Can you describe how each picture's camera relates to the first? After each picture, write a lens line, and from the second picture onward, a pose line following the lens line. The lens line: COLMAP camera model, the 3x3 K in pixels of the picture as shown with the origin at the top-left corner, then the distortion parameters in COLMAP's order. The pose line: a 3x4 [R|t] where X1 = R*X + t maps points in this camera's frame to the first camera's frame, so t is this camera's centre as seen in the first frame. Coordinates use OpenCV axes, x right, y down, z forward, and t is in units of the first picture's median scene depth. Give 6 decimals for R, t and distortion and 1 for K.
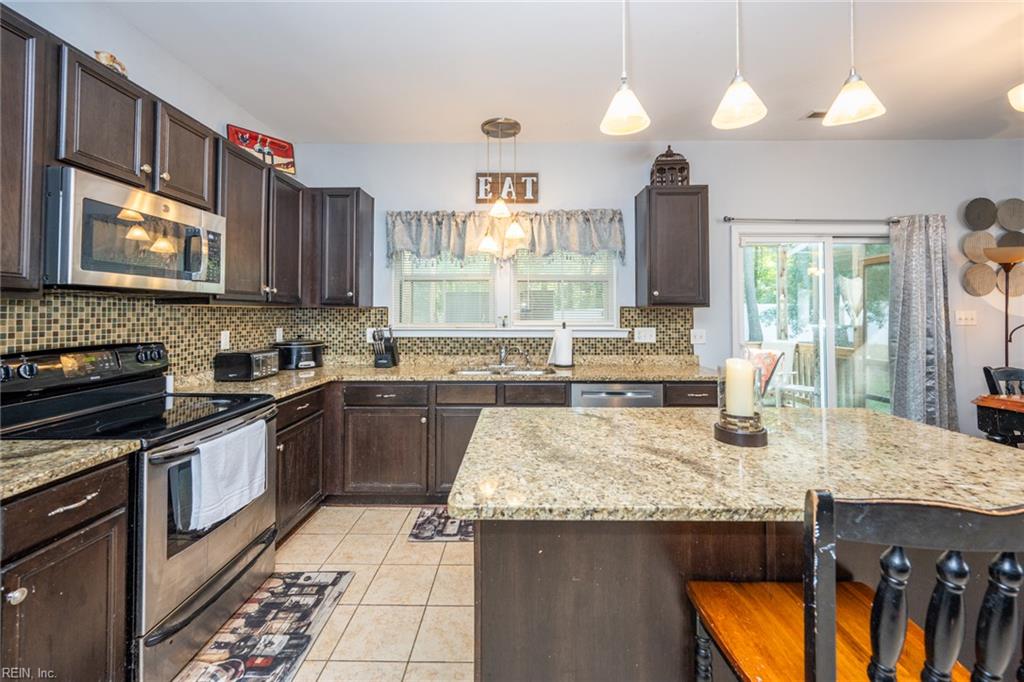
lens RADIAL K [[413.2, 0, 506.4], [0, 413.2, 307.9], [0, 0, 1]] dist [-0.002481, 0.000381]
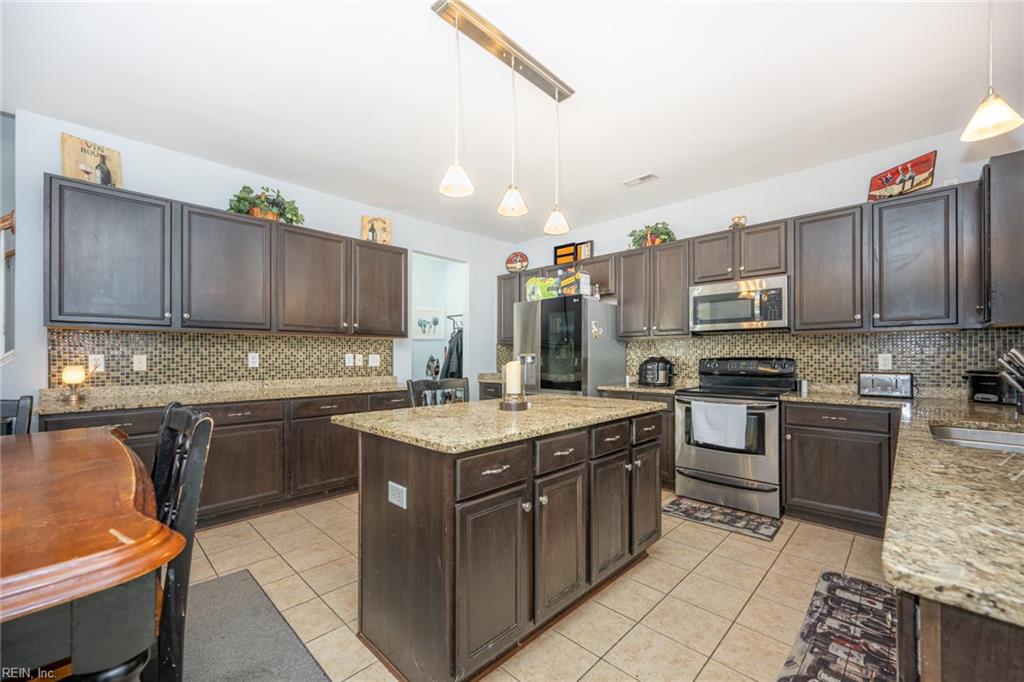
lens RADIAL K [[413.2, 0, 513.1], [0, 413.2, 356.5], [0, 0, 1]] dist [-0.002481, 0.000381]
pose [[-0.678045, 0.002208, -0.735017, 1.007487], [0.013701, 0.999860, -0.009636, 0.069899], [0.734893, -0.016604, -0.677980, 1.184350]]
